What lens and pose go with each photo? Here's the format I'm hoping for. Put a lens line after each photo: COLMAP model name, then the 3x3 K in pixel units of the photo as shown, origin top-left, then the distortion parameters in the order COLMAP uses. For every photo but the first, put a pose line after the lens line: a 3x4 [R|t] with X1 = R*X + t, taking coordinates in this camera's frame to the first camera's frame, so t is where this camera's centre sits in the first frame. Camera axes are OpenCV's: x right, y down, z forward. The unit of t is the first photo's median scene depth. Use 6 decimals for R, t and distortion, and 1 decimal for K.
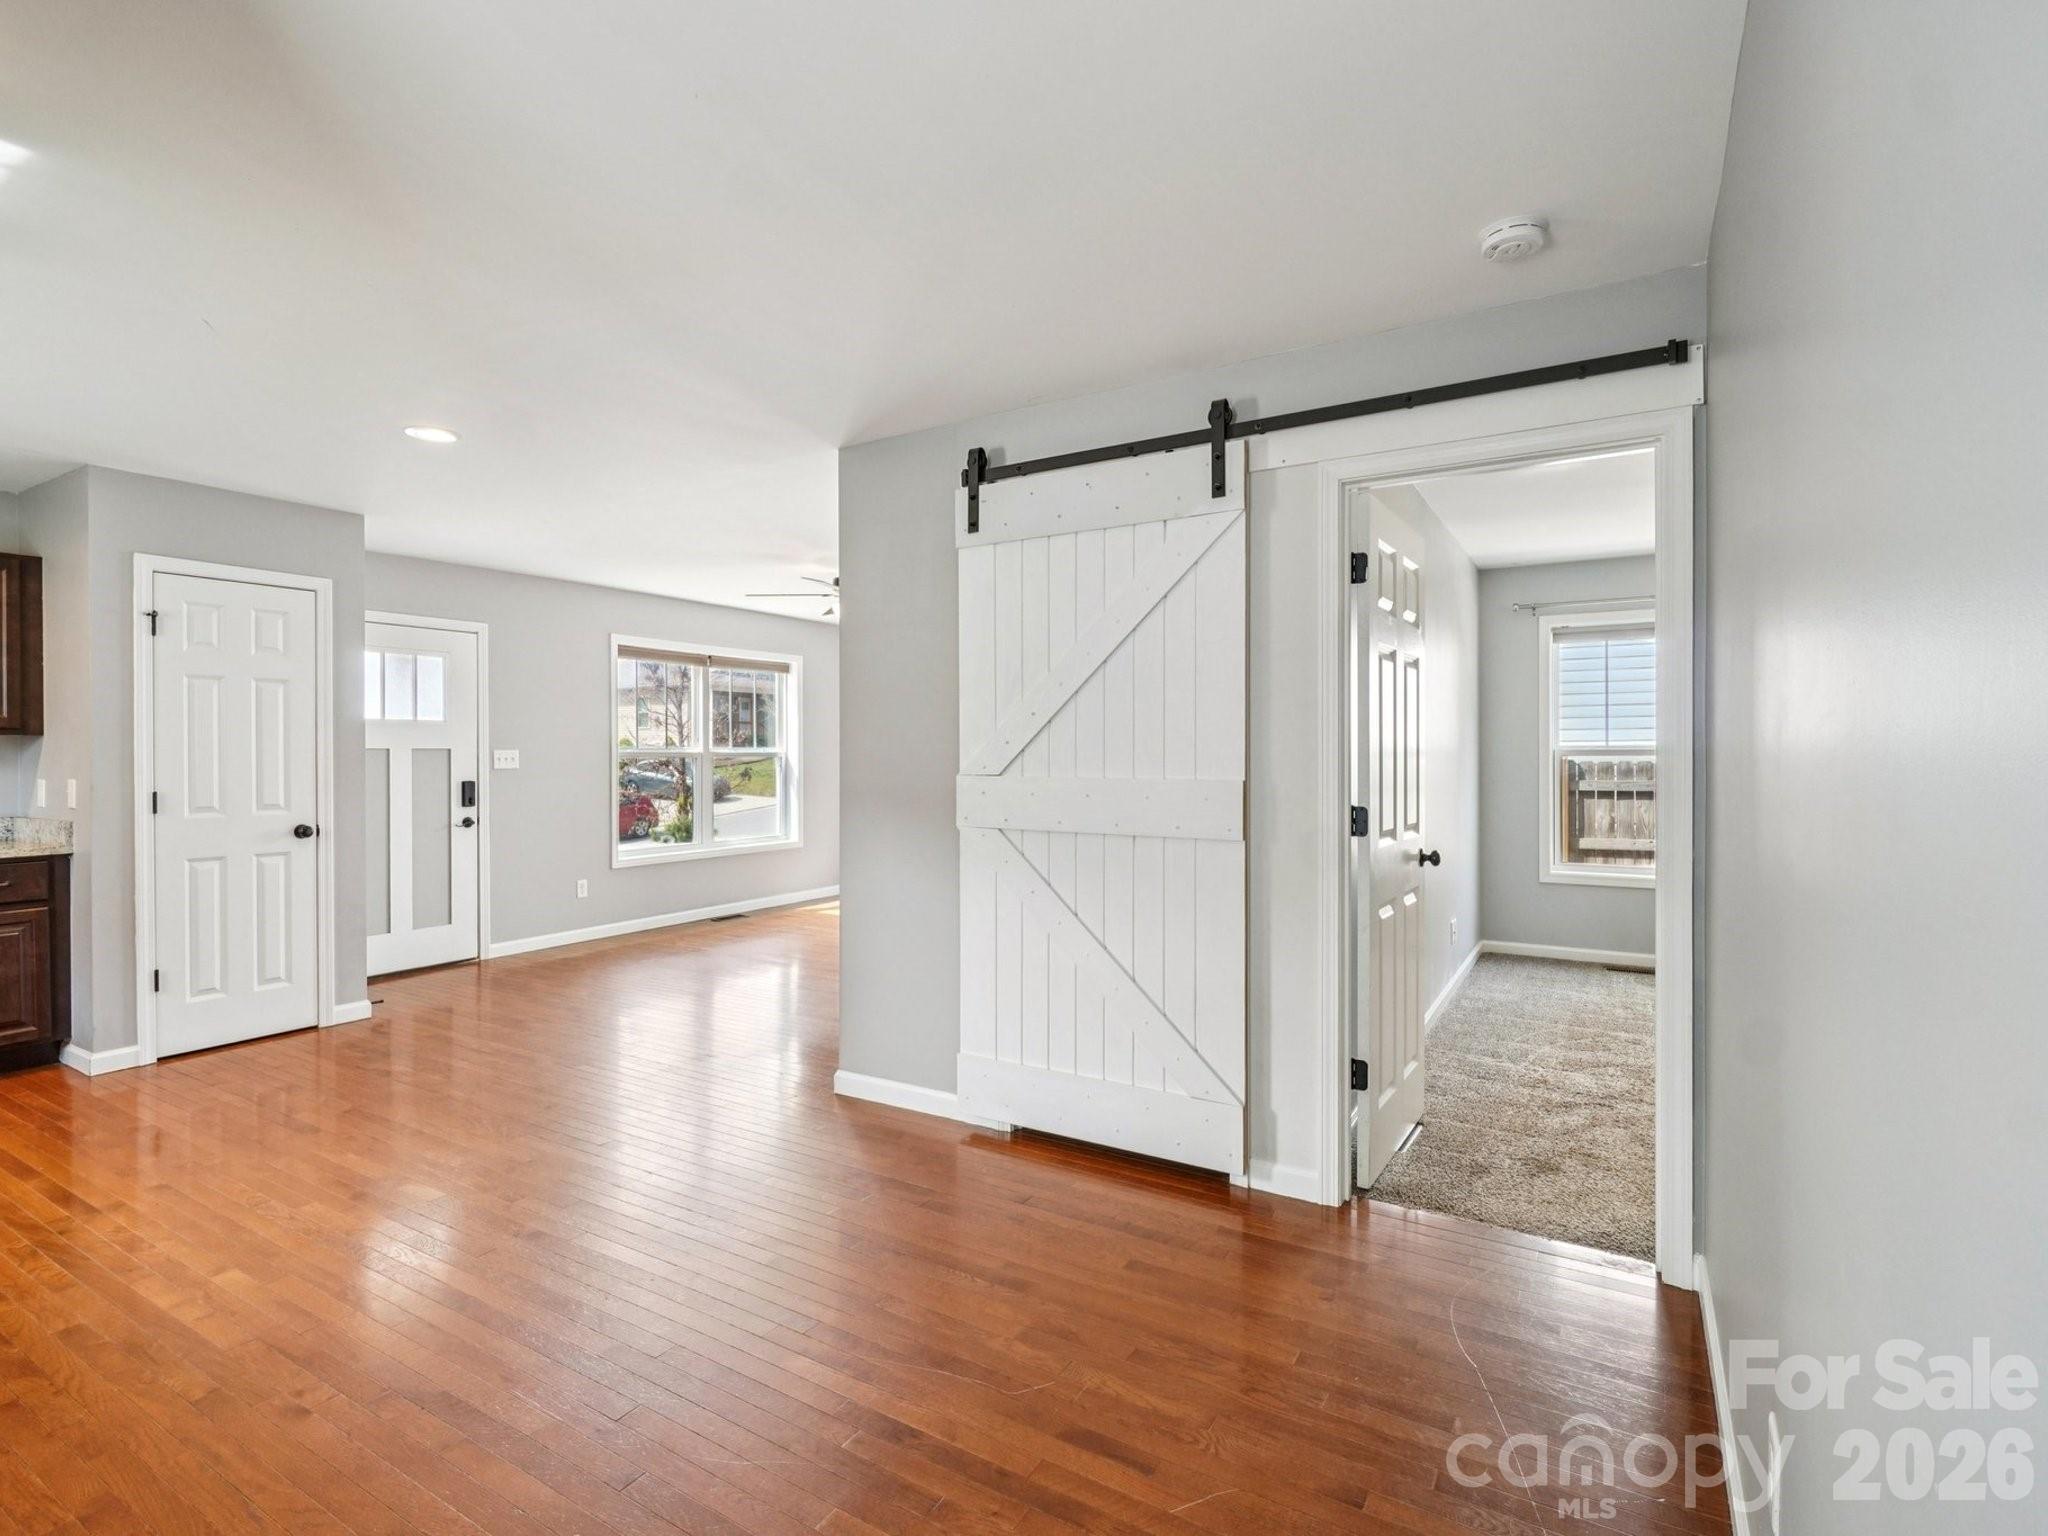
lens RADIAL K [[963.5, 0, 1020.8], [0, 963.5, 754.8], [0, 0, 1]] dist [-0.018839, -0.000484]
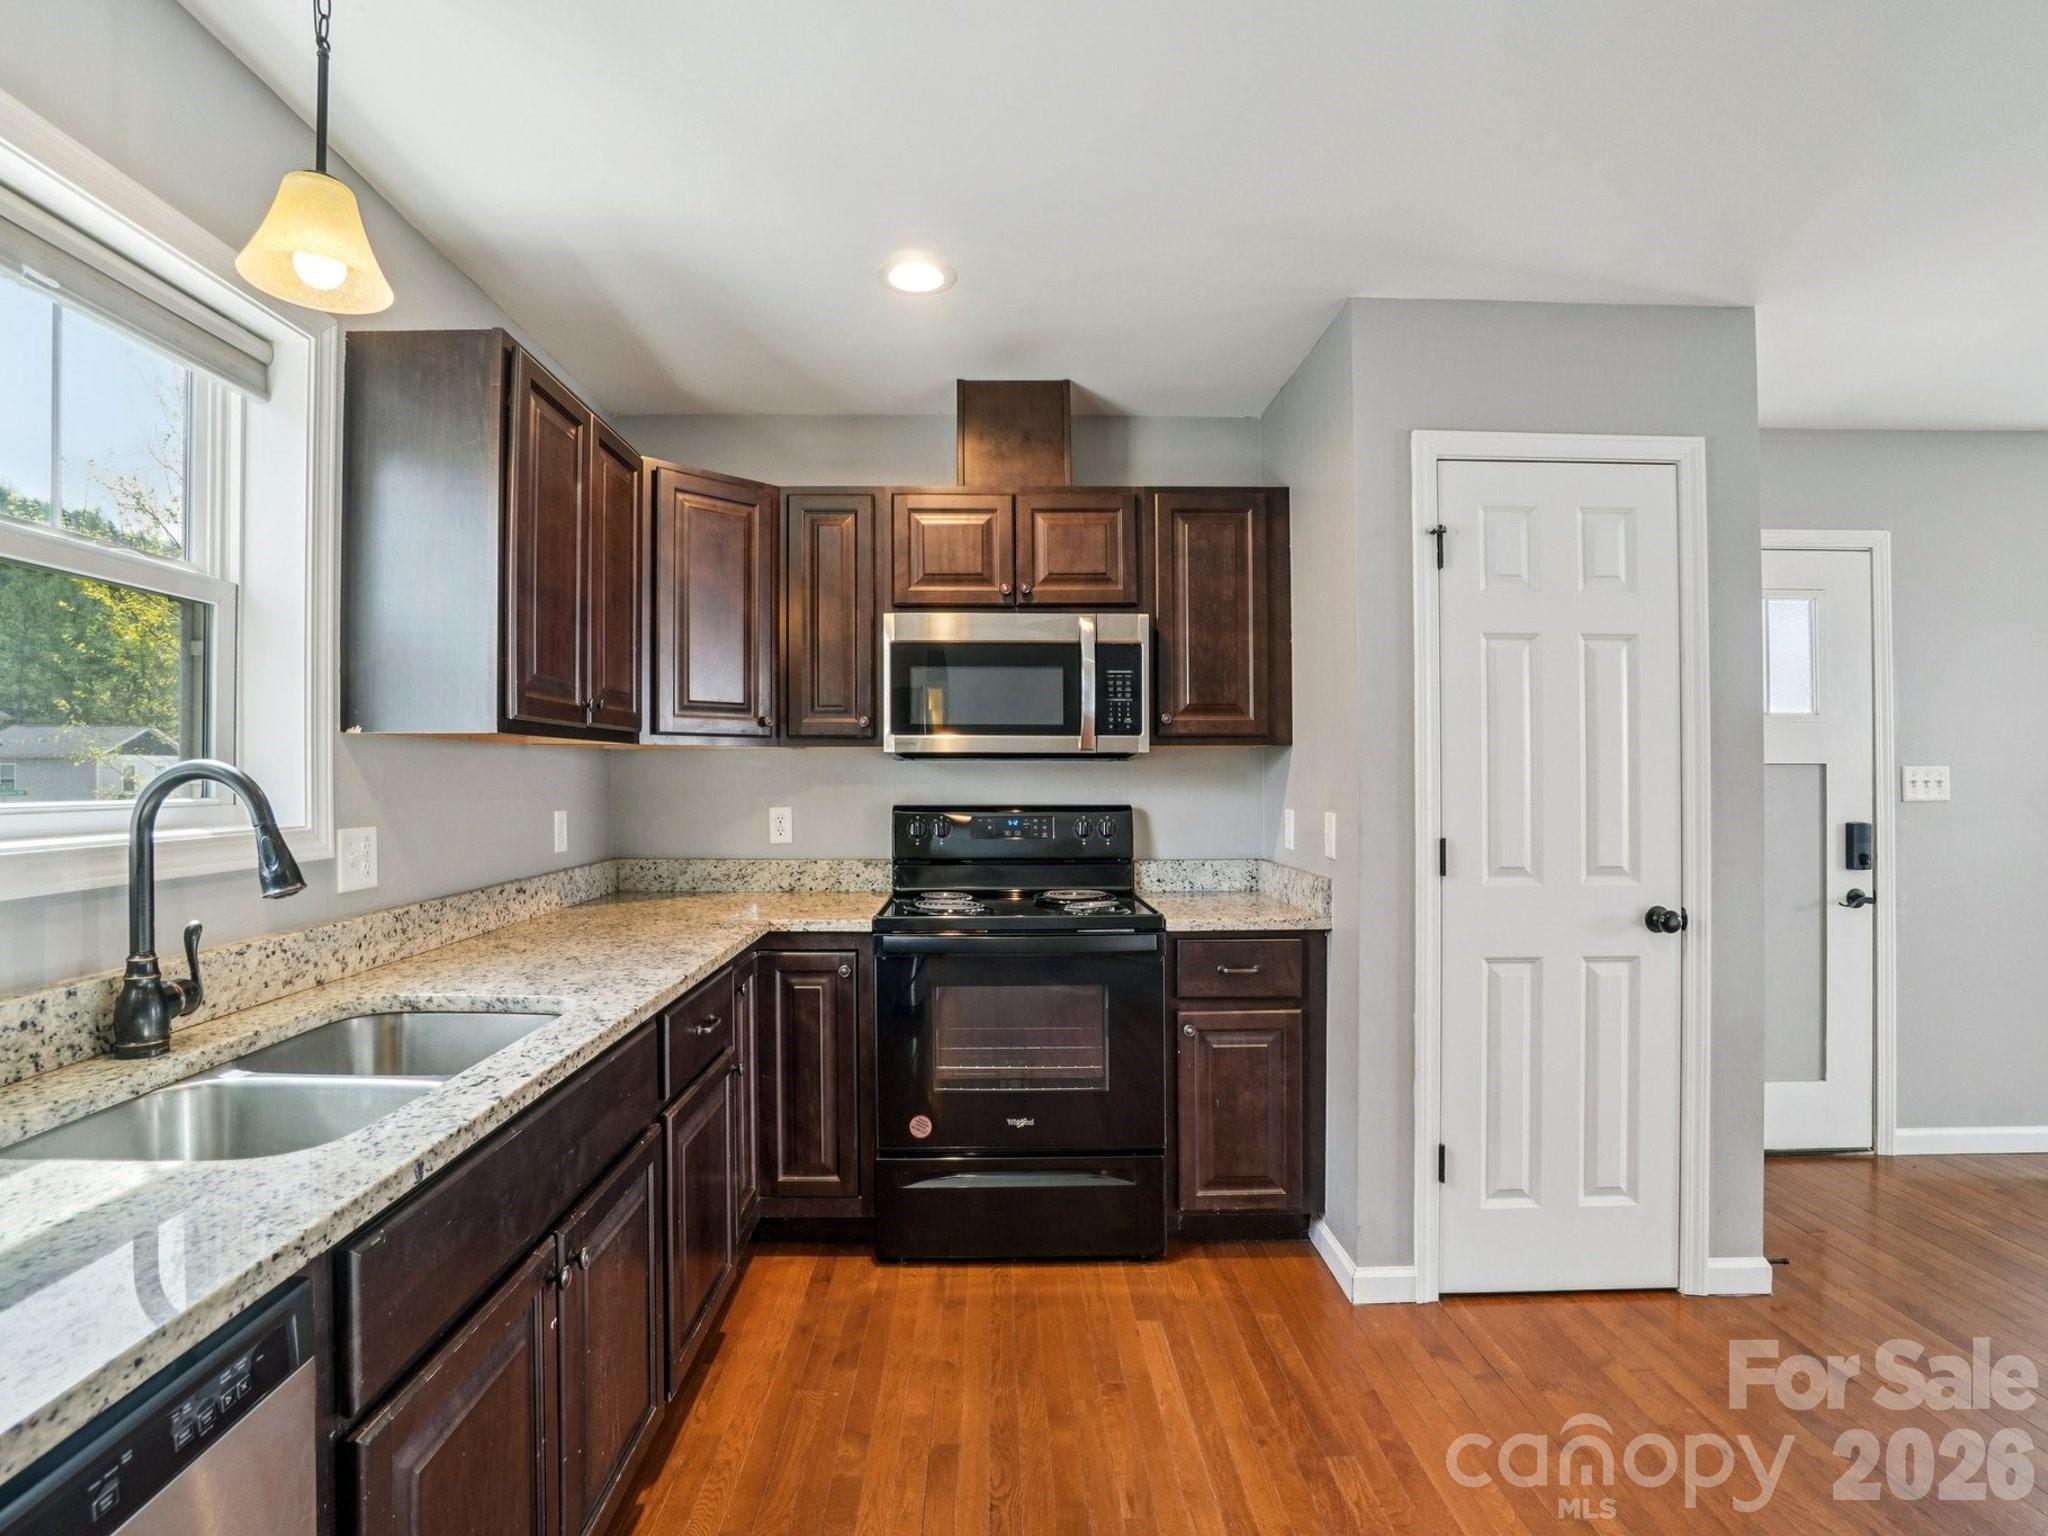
lens RADIAL K [[1026.1, 0, 1037.1], [0, 1026.1, 769.8], [0, 0, 1]] dist [-0.034103, 0.008660]
pose [[0.530341, -0.003230, -0.847778, -0.458351], [-0.000919, 0.999990, -0.004385, 0.000392], [0.847784, 0.003105, 0.530333, 0.408116]]
